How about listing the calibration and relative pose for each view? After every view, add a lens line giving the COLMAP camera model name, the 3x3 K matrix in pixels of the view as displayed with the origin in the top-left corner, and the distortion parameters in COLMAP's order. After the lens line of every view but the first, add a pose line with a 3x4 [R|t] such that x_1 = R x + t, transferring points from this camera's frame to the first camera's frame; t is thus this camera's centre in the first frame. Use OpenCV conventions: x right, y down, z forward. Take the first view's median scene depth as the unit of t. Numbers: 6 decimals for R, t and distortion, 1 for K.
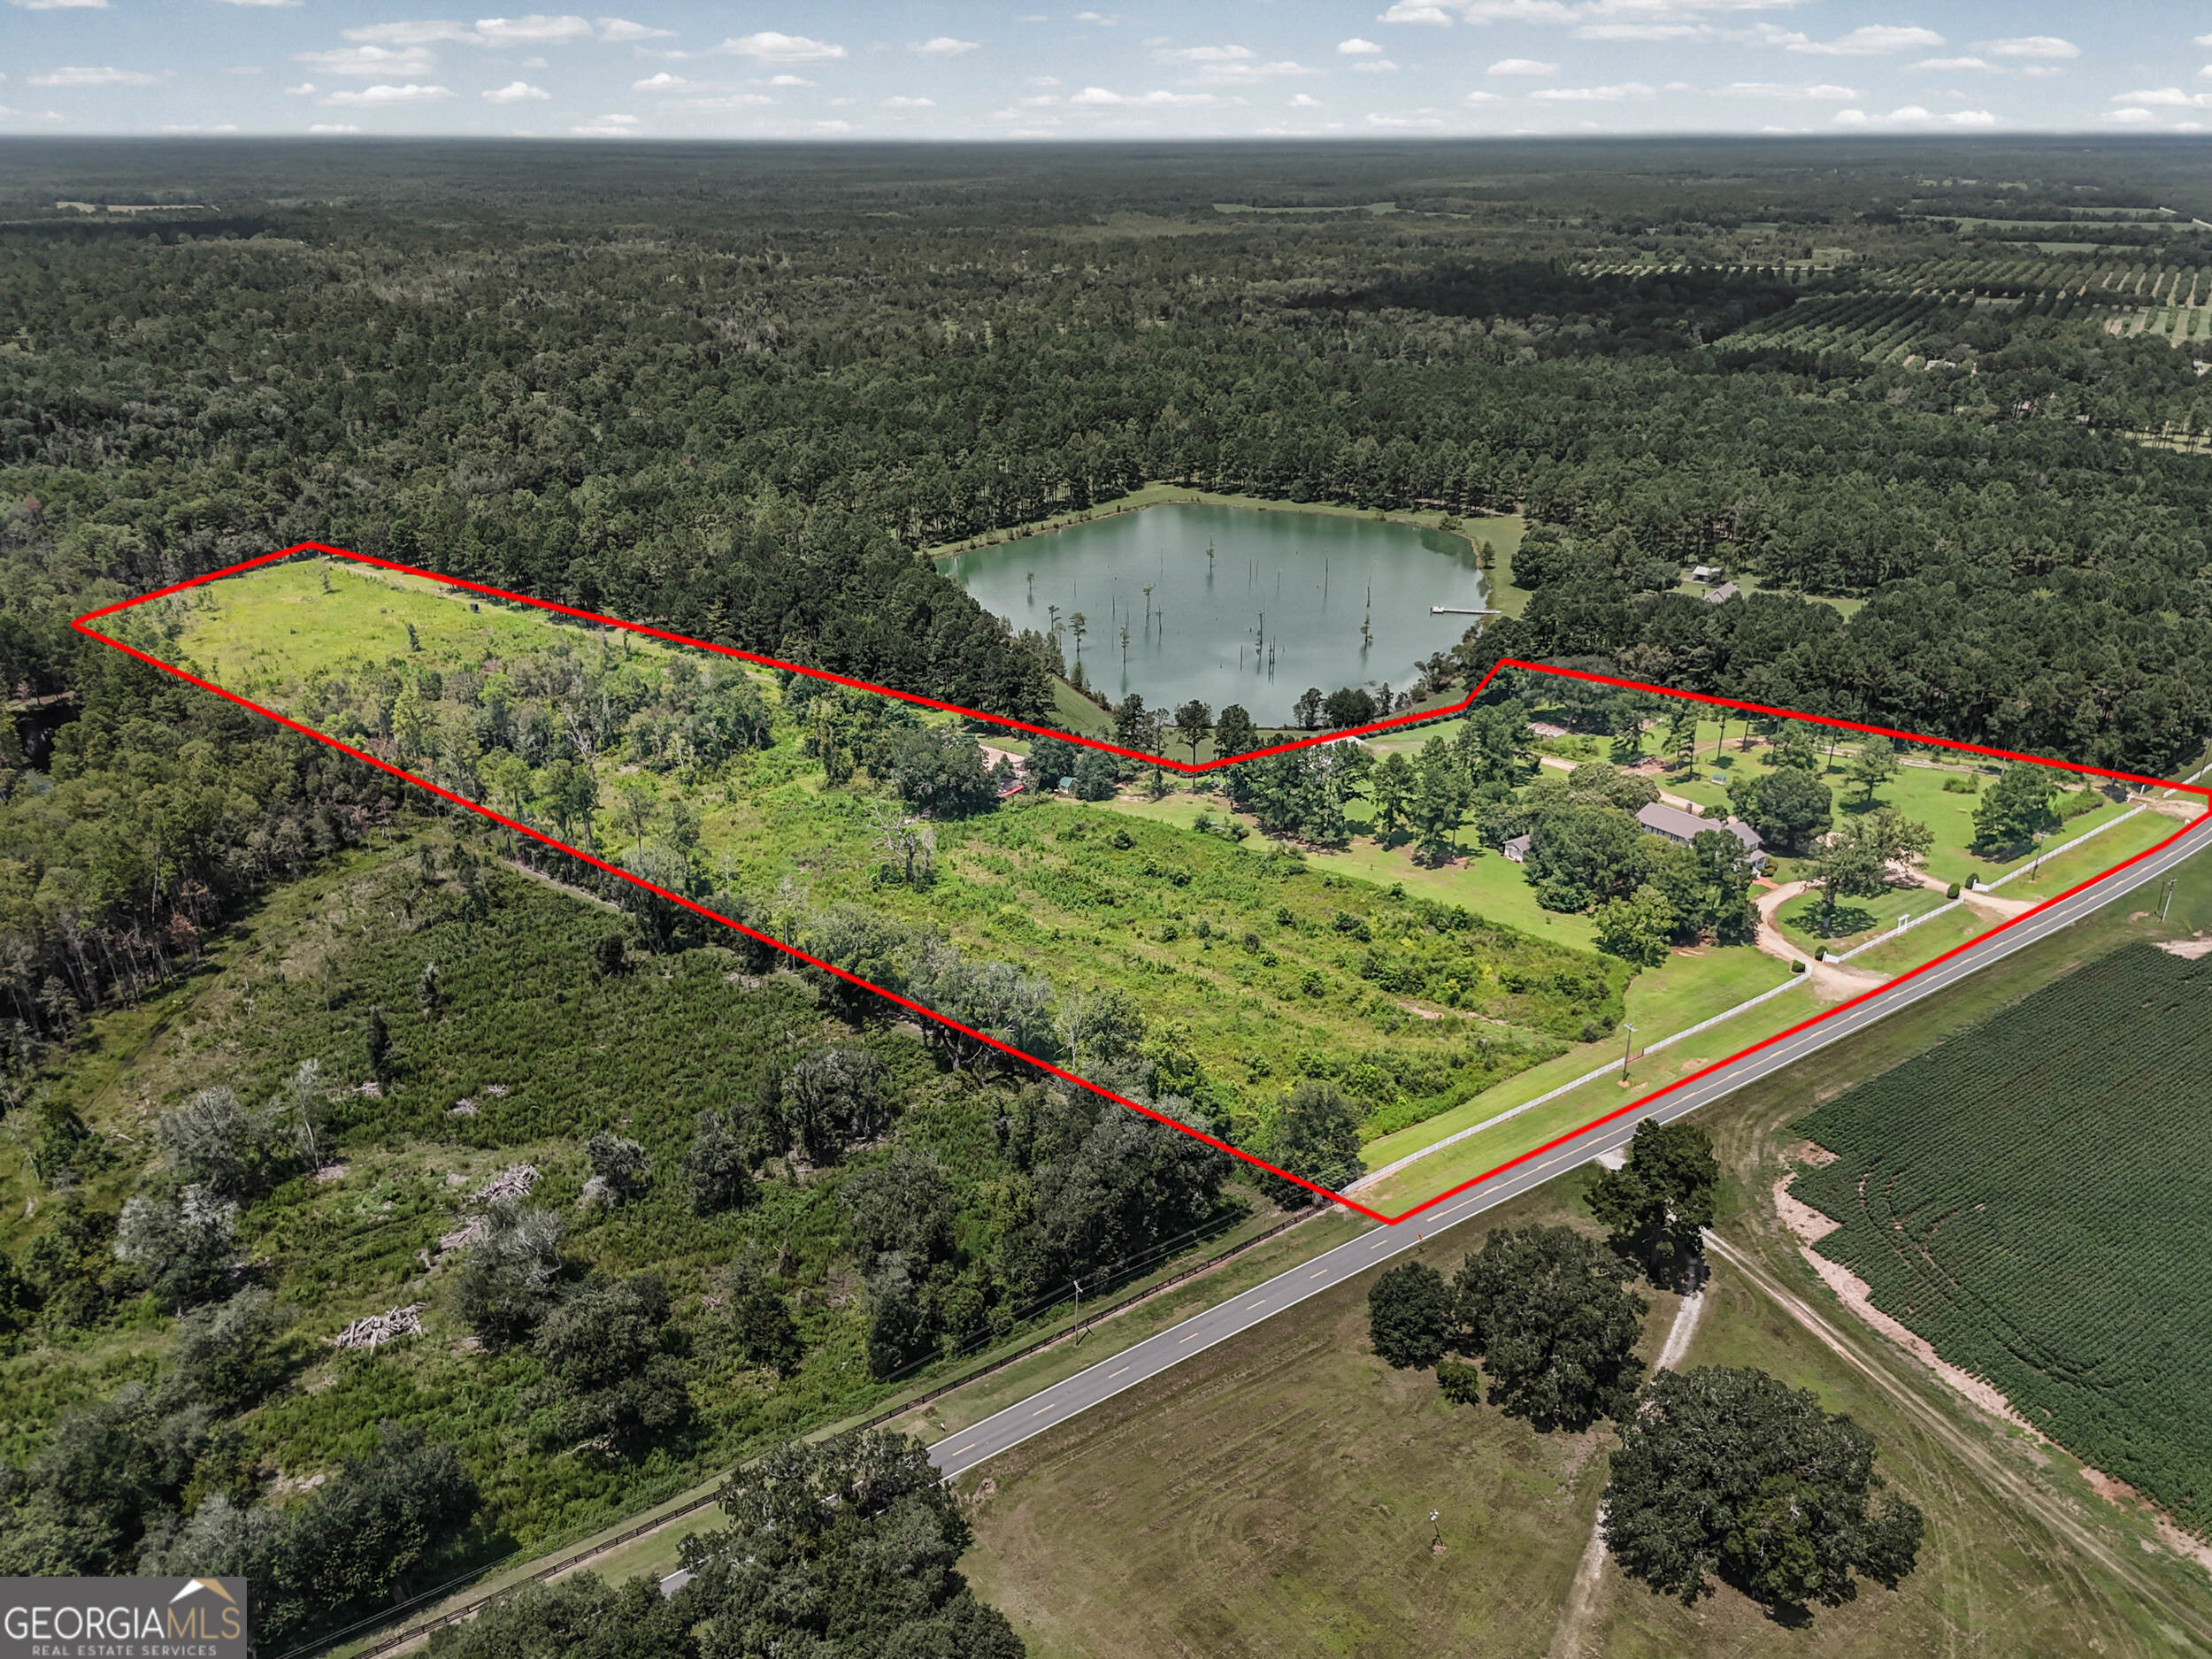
lens RADIAL K [[1603.2, 0, 1104.5], [0, 1603.2, 840.4], [0, 0, 1]] dist [0.068117, -0.042234]
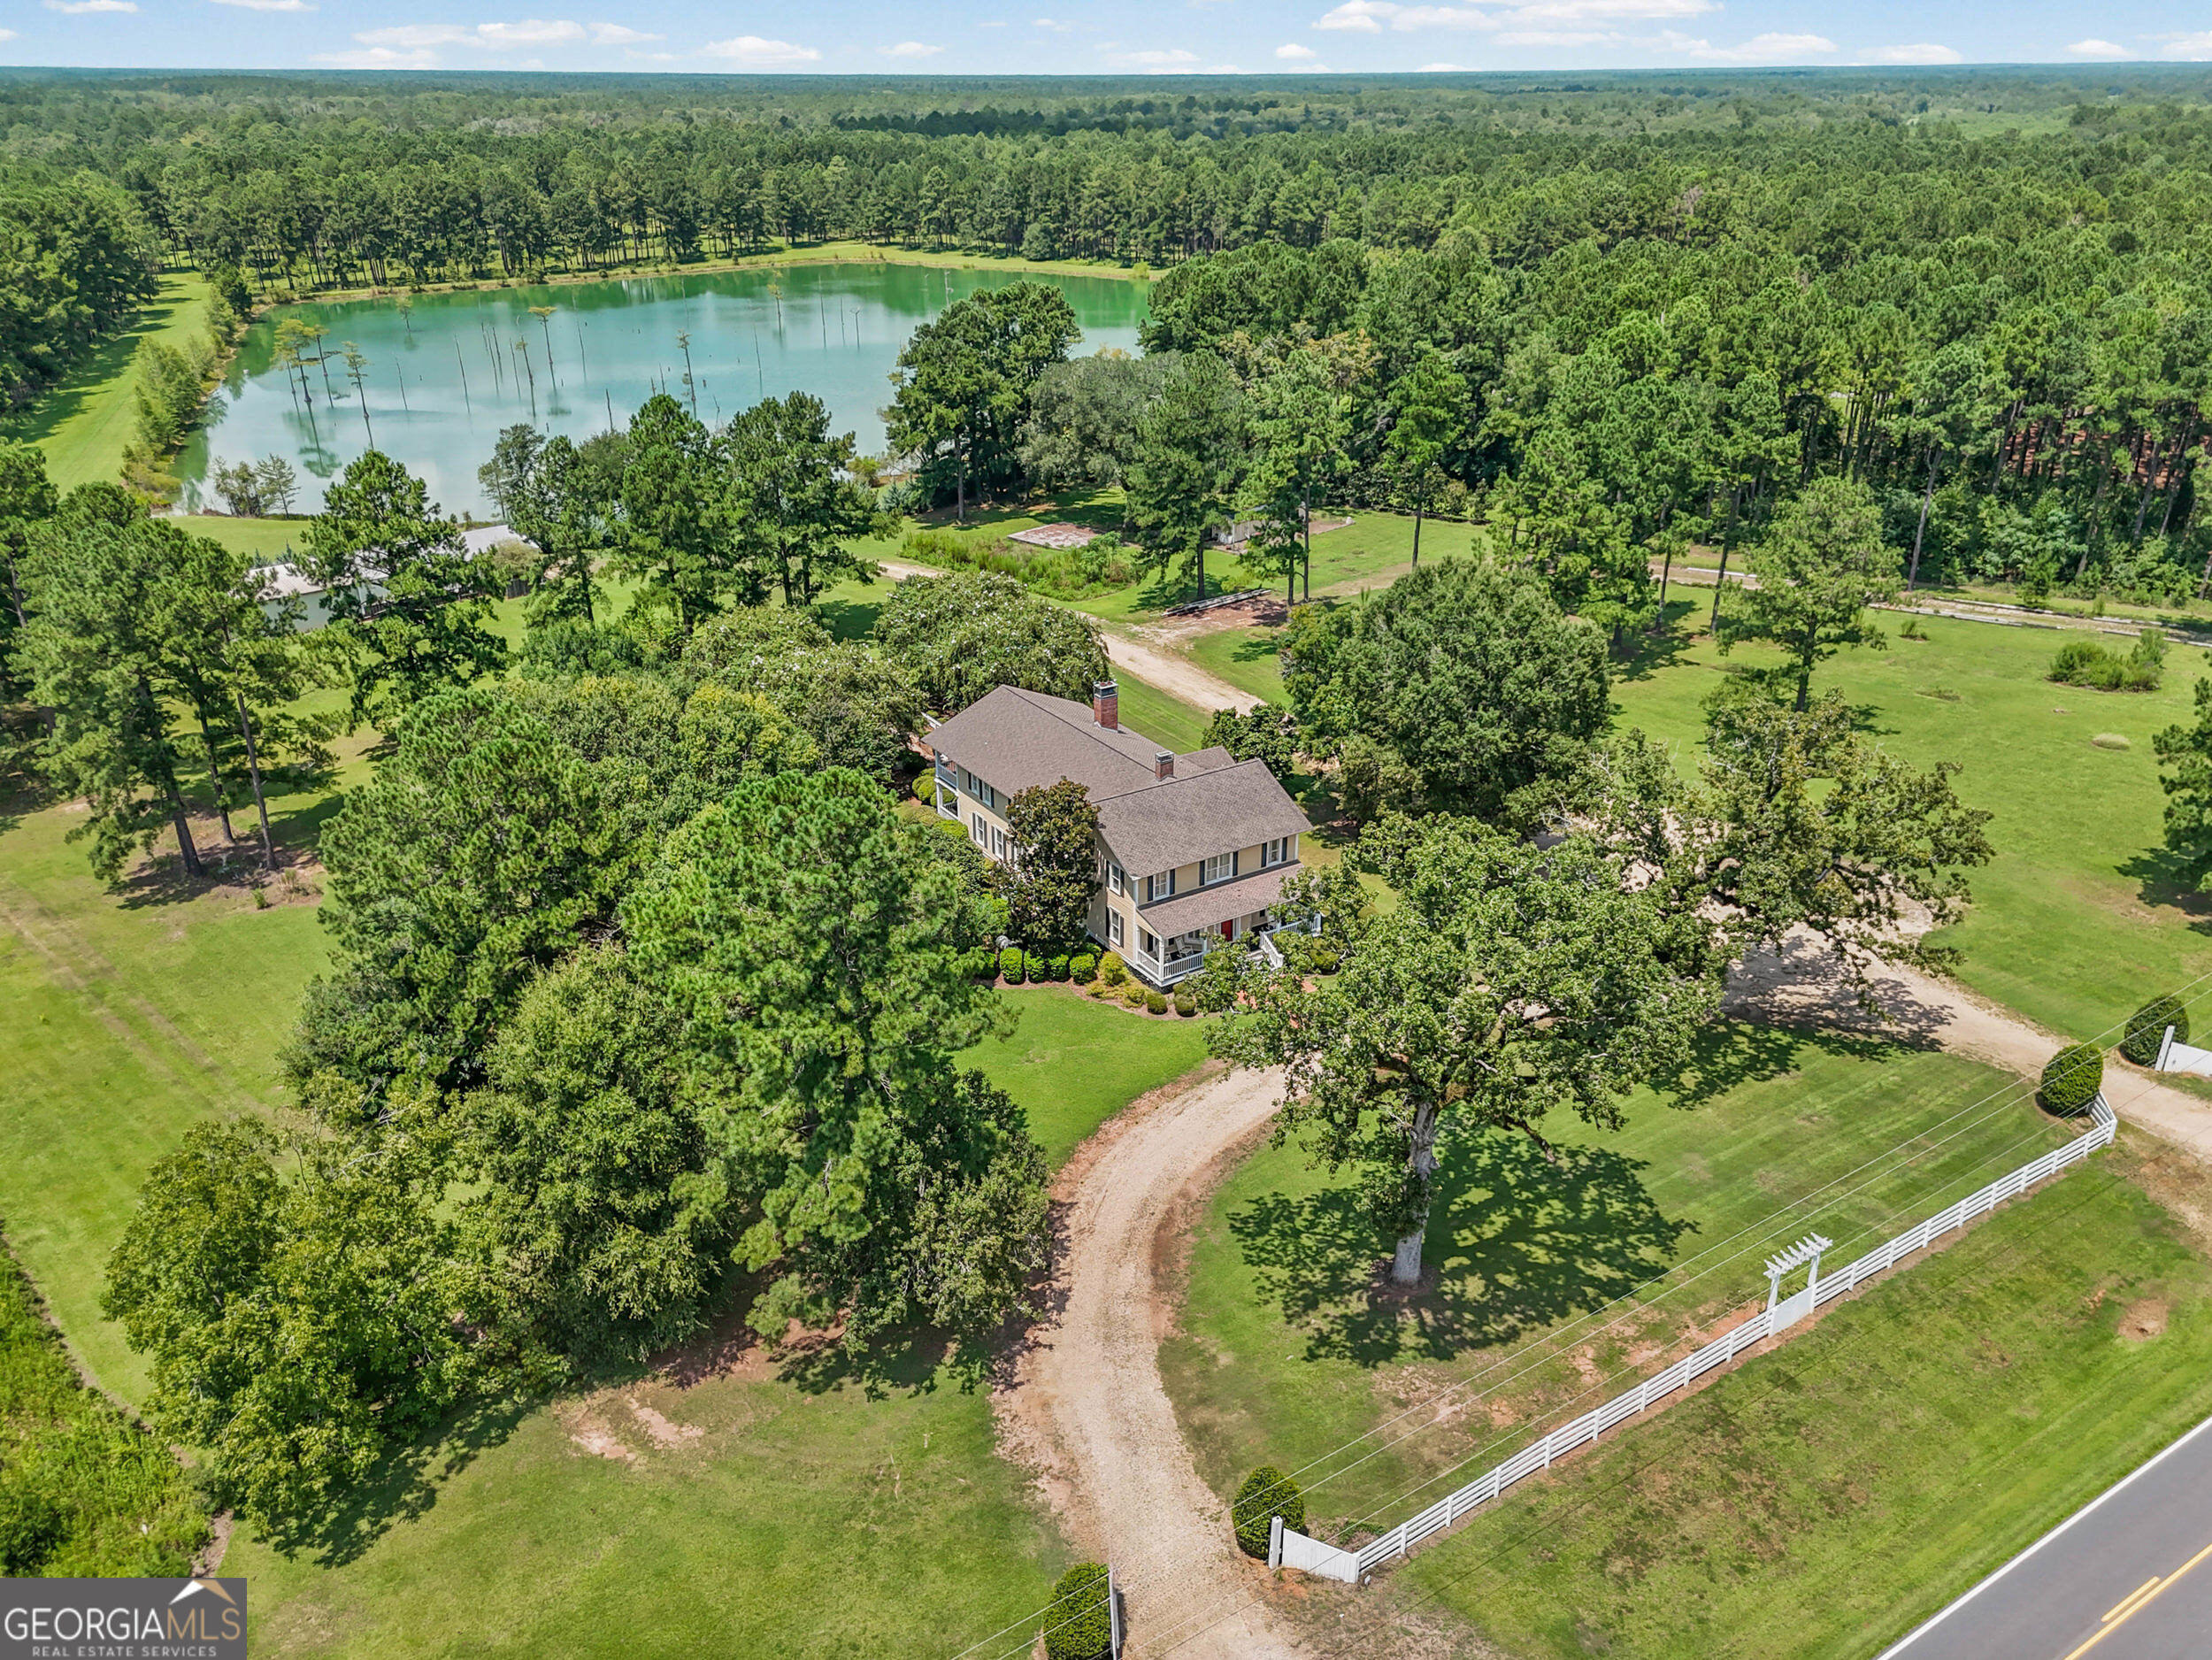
lens RADIAL K [[1603.3, 0, 1104.5], [0, 1603.3, 840.9], [0, 0, 1]] dist [0.068117, -0.042234]
pose [[0.998238, 0.024988, -0.053824, 0.377992], [-0.023401, 0.999278, 0.029928, -0.004817], [0.054533, -0.028616, 0.998102, 0.726515]]
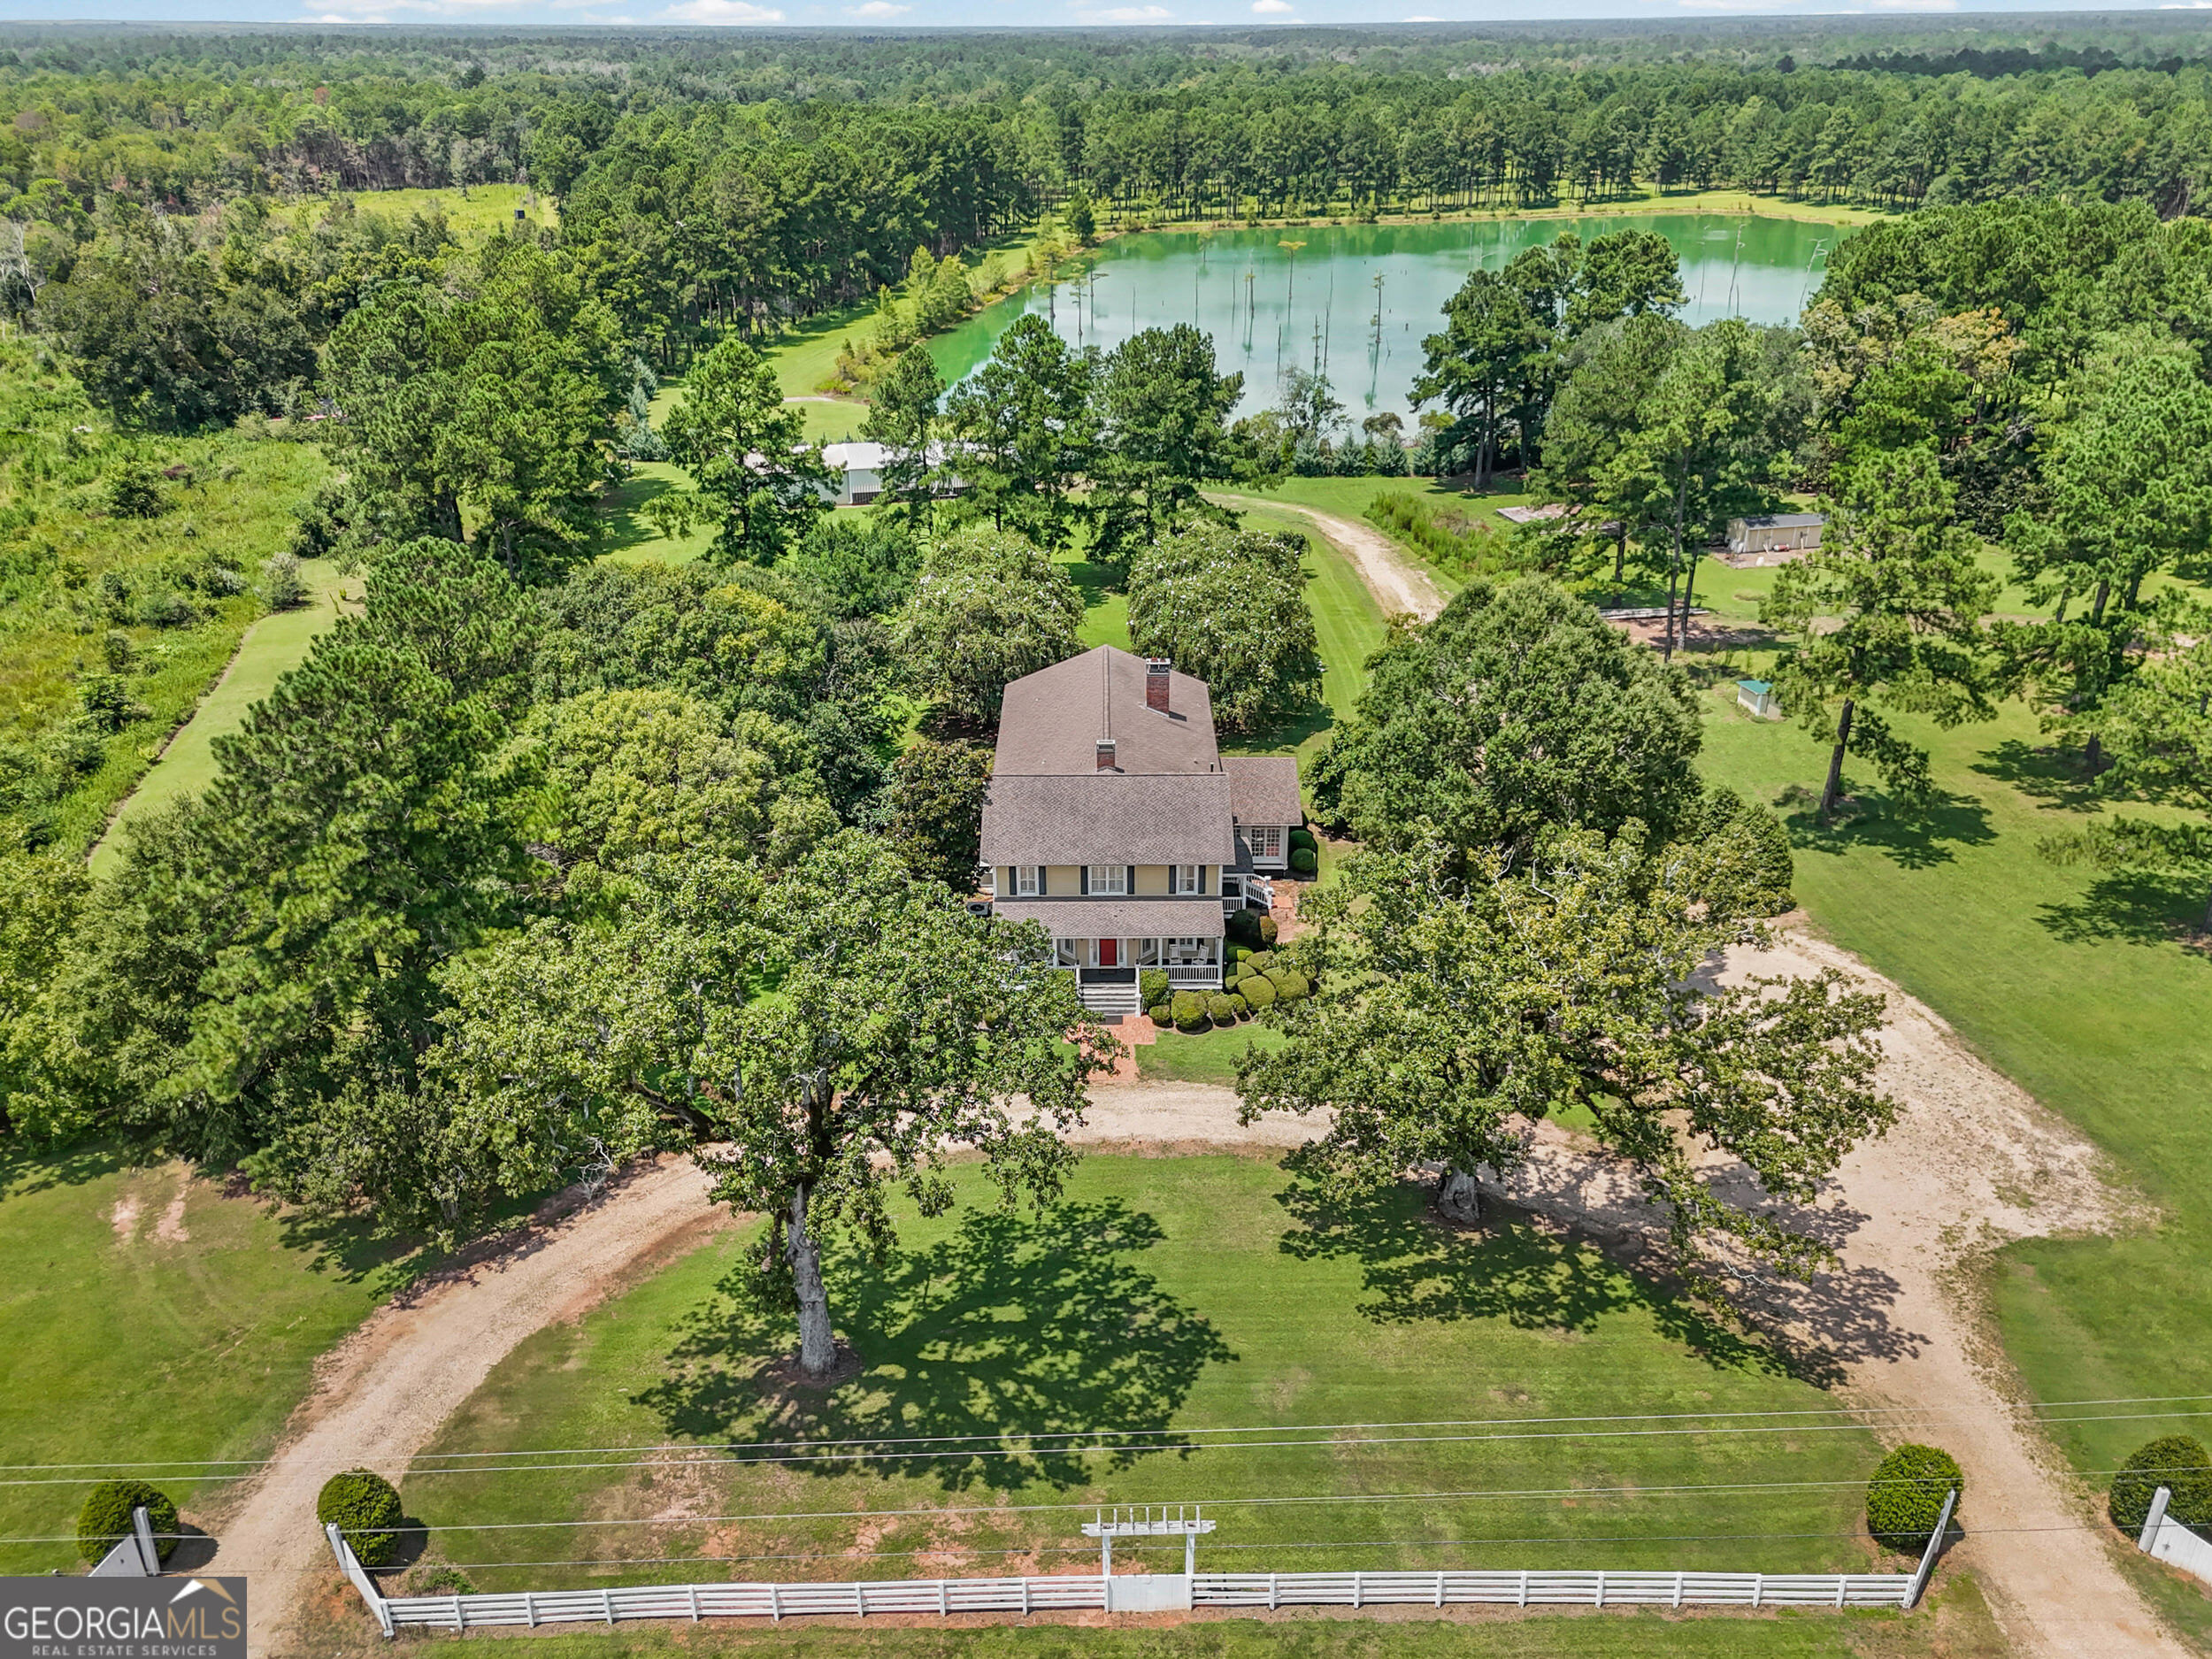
lens RADIAL K [[1603.2, 0, 1104.5], [0, 1603.2, 840.4], [0, 0, 1]] dist [0.068117, -0.042234]
pose [[0.816589, 0.255905, -0.517393, 0.491543], [-0.226475, 0.966521, 0.120607, -0.024705], [0.530935, 0.018690, 0.847206, 0.788230]]
